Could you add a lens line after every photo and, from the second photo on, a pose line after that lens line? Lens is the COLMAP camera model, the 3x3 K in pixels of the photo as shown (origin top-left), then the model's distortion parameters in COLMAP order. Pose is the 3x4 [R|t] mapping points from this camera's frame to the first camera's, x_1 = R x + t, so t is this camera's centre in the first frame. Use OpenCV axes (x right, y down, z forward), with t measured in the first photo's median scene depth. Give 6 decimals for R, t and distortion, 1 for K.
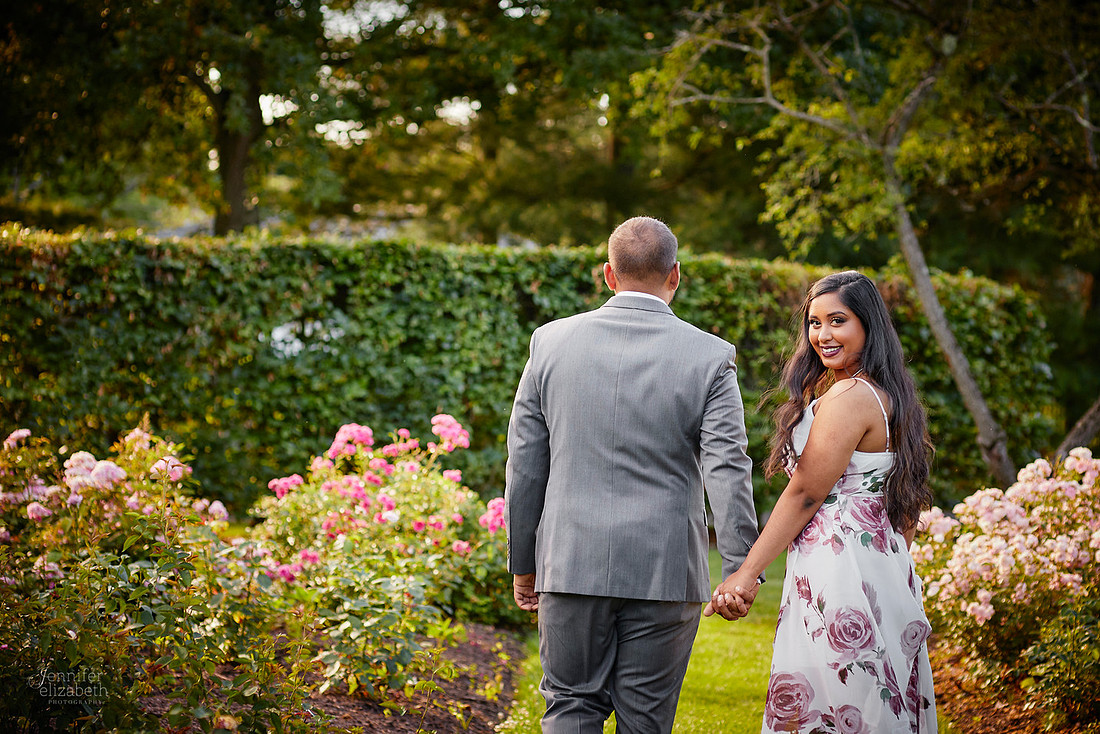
lens RADIAL K [[2672.2, 0, 554.2], [0, 2672.2, 367.9], [0, 0, 1]] dist [0.026492, 0.000000]
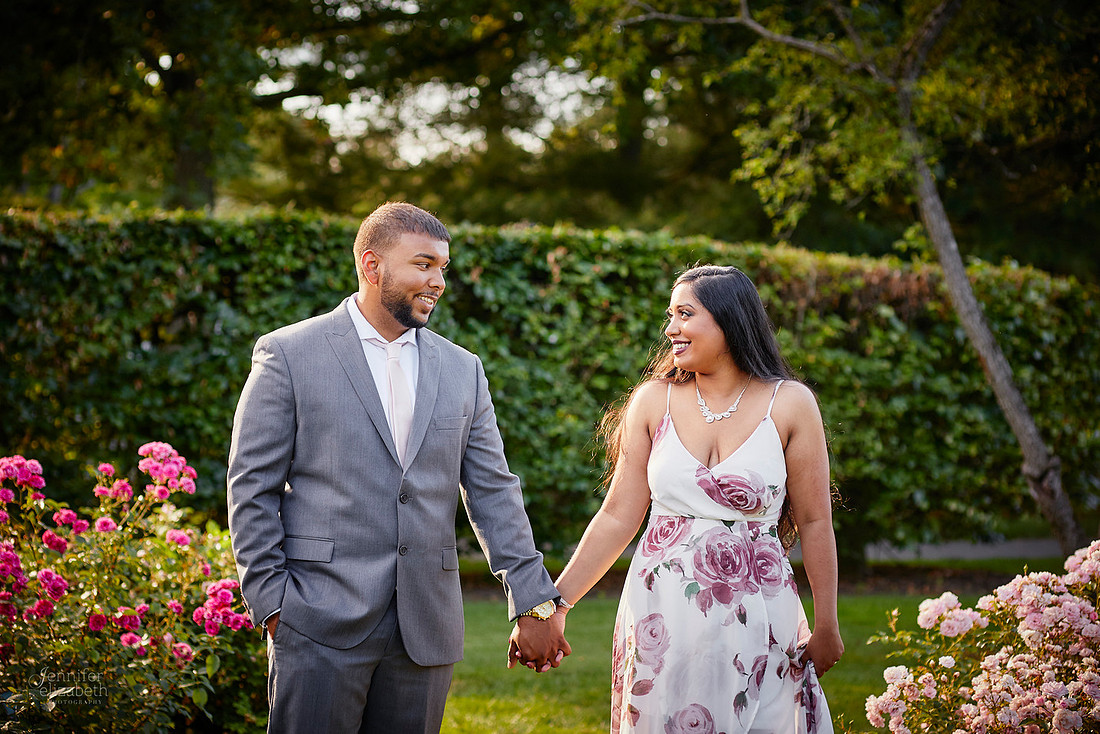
lens RADIAL K [[2672.2, 0, 475.6], [0, 2672.2, 344.3], [0, 0, 1]] dist [0.026492, 0.000000]
pose [[0.998908, 0.002079, -0.046684, 0.032905], [-0.002691, 0.999911, -0.013051, 0.001583], [0.046653, 0.013162, 0.998824, 0.199031]]
